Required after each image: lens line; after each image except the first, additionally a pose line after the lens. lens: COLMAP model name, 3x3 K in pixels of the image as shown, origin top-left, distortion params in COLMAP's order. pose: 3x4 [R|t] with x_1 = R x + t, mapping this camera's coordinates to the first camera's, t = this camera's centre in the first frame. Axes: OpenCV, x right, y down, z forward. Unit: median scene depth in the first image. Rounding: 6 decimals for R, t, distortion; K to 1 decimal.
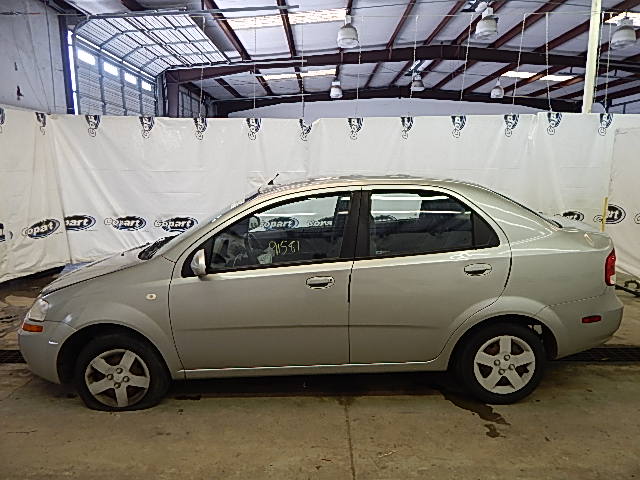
lens RADIAL K [[430.4, 0, 320.0], [0, 430.4, 240.0], [0, 0, 1]] dist [0.018028, -0.000127]
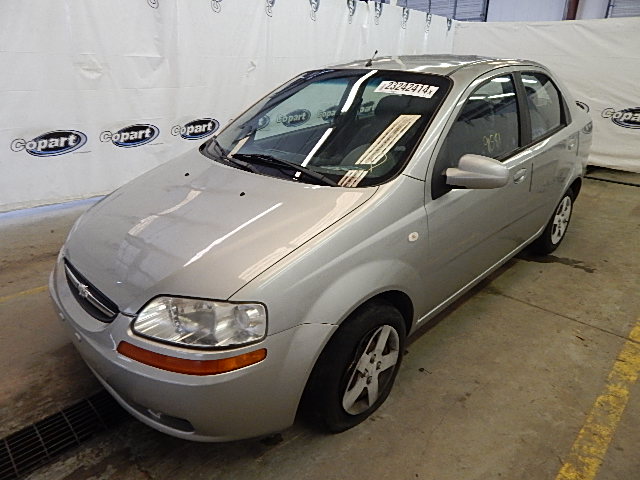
lens RADIAL K [[408.9, 0, 320.9], [0, 408.9, 265.7], [0, 0, 1]] dist [-0.005664, -0.001007]
pose [[0.709151, -0.292831, 0.641370, -0.868128], [0.101307, 0.942552, 0.318328, -0.034409], [-0.697741, -0.160767, 0.698077, 0.643804]]
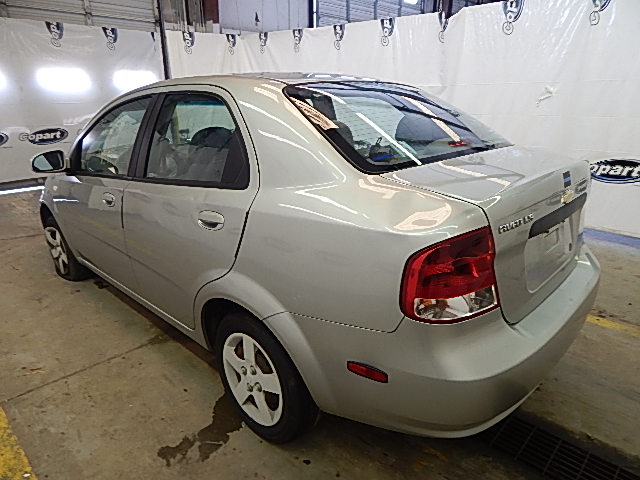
lens RADIAL K [[426.1, 0, 320.0], [0, 426.1, 240.0], [0, 0, 1]] dist [0.002901, 0.001368]
pose [[0.713973, 0.227023, -0.662347, 0.865415], [-0.114148, 0.971060, 0.209790, -0.050169], [0.690806, -0.074179, 0.719225, 0.638023]]
